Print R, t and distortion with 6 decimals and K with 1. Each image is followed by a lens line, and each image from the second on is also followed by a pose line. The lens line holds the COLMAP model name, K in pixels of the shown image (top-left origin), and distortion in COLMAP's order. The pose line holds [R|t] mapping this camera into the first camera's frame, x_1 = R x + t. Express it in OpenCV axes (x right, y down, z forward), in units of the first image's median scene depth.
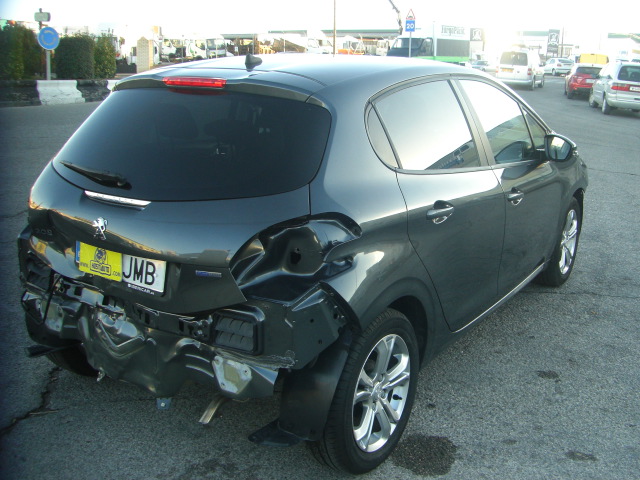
lens RADIAL K [[717.3, 0, 384.8], [0, 717.3, 243.2], [0, 0, 1]] dist [-0.180183, 0.117228]
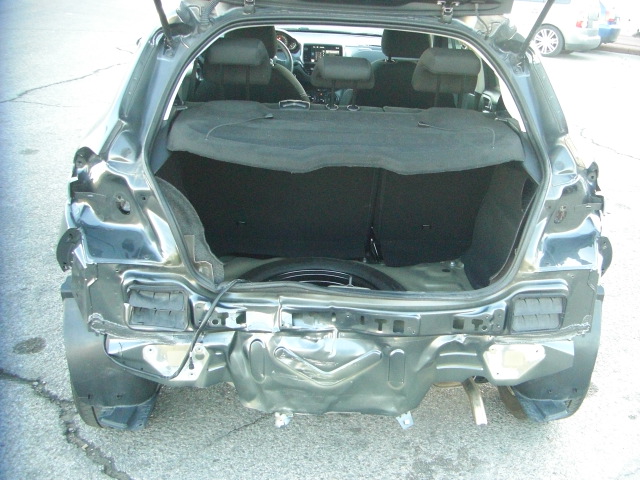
lens RADIAL K [[717.3, 0, 384.8], [0, 717.3, 243.2], [0, 0, 1]] dist [-0.180183, 0.117228]
pose [[0.813060, -0.201655, 0.546139, -0.788115], [0.113662, 0.975026, 0.190804, -0.140813], [-0.570976, -0.093060, 0.815675, 0.378003]]
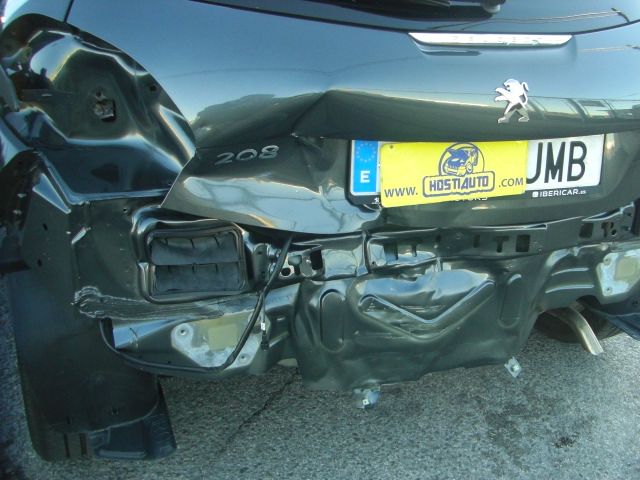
lens RADIAL K [[717.3, 0, 384.8], [0, 717.3, 243.2], [0, 0, 1]] dist [-0.180183, 0.117228]
pose [[0.582836, -0.337790, 0.739054, -0.863497], [0.146019, 0.938236, 0.313673, -0.097277], [-0.799363, -0.074904, 0.596162, 0.760496]]
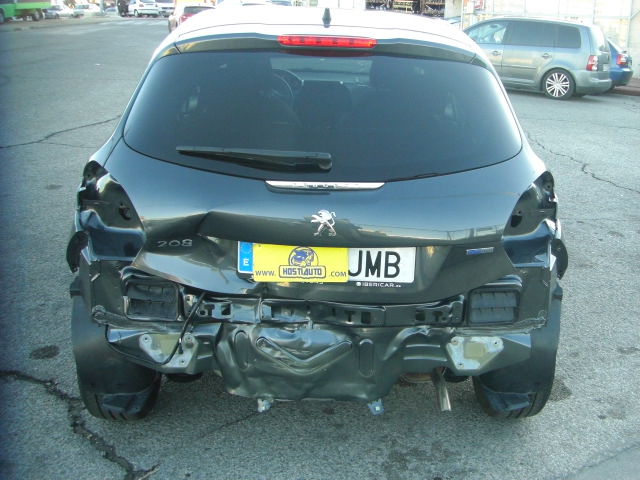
lens RADIAL K [[717.3, 0, 384.8], [0, 717.3, 243.2], [0, 0, 1]] dist [-0.180183, 0.117228]
pose [[0.830953, -0.170629, 0.529530, -0.794179], [0.125780, 0.984780, 0.119946, -0.089582], [-0.541937, -0.033066, 0.839768, 0.252412]]
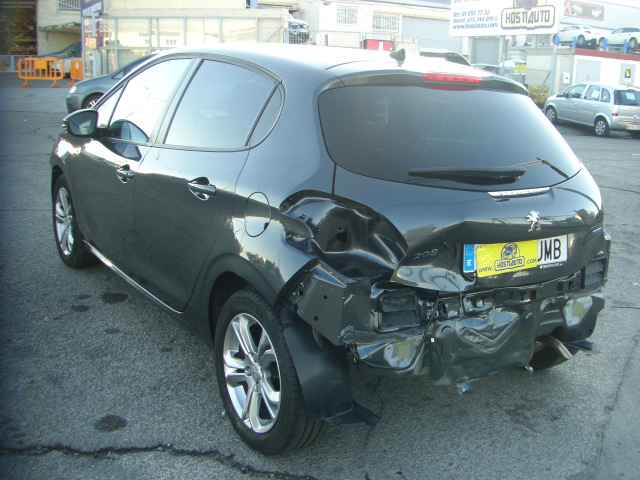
lens RADIAL K [[717.3, 0, 384.8], [0, 717.3, 243.2], [0, 0, 1]] dist [-0.180183, 0.117228]
pose [[0.390919, -0.230200, 0.891173, -1.446343], [0.184981, 0.968114, 0.168932, -0.209418], [-0.901645, 0.098811, 0.421037, 0.751404]]
